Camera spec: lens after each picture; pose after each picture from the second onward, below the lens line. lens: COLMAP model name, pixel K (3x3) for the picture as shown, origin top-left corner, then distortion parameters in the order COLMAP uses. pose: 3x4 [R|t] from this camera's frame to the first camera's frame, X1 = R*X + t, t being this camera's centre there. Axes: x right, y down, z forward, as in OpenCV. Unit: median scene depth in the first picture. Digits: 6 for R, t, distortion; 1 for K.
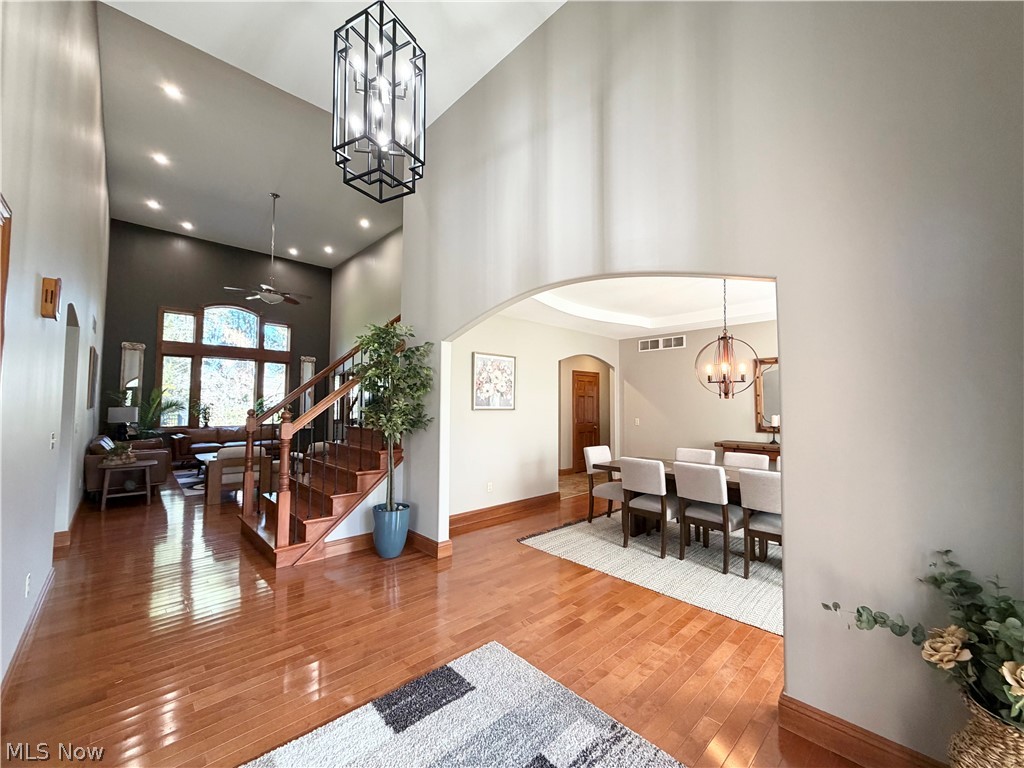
lens RADIAL K [[407.8, 0, 505.6], [0, 407.8, 384.1], [0, 0, 1]] dist [-0.000585, -0.000181]
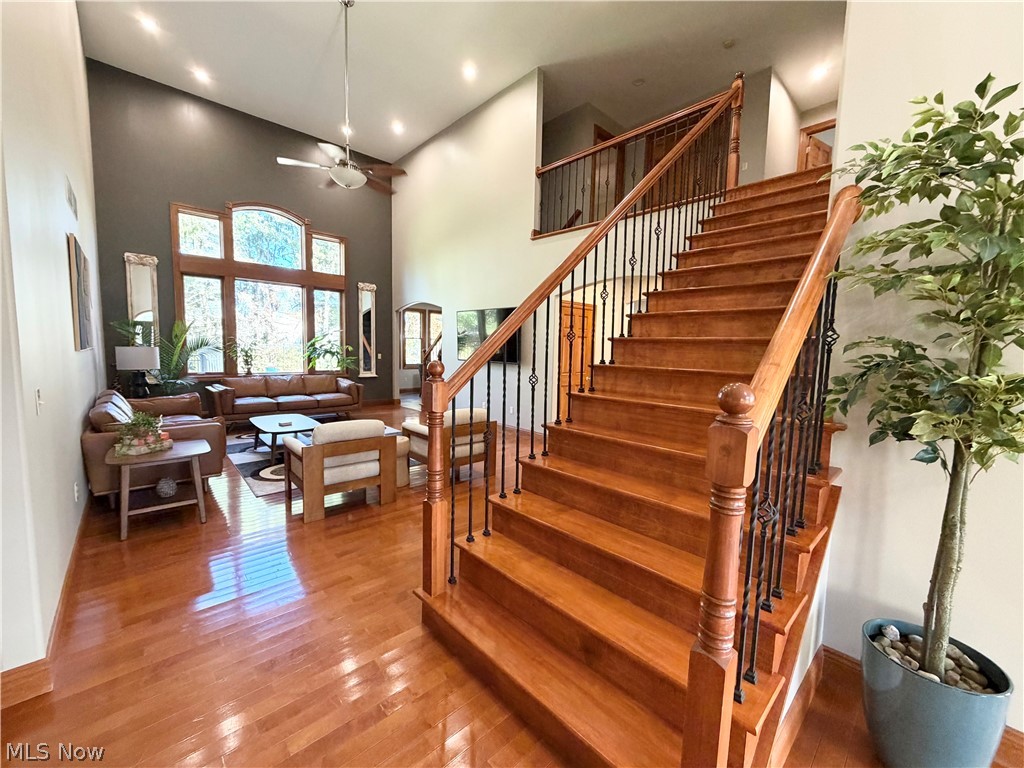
lens RADIAL K [[407.8, 0, 508.3], [0, 407.8, 385.2], [0, 0, 1]] dist [-0.000585, -0.000181]
pose [[0.999790, 0.018062, -0.009670, -0.332918], [-0.016513, 0.989798, 0.141516, 0.014562], [0.012127, -0.141326, 0.989889, 0.348233]]
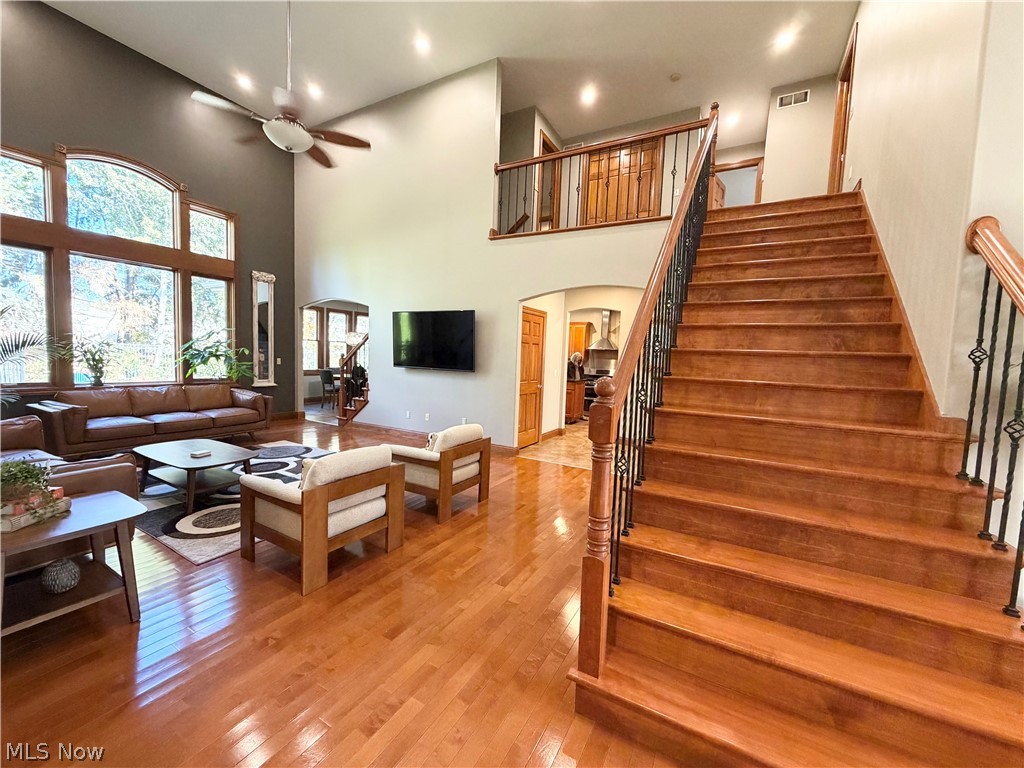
lens RADIAL K [[407.8, 0, 509.5], [0, 407.8, 385.8], [0, 0, 1]] dist [-0.000585, -0.000181]
pose [[0.954175, 0.008065, 0.299139, -0.494192], [-0.046506, 0.991488, 0.121612, 0.018515], [-0.295612, -0.129951, 0.946428, 0.429542]]
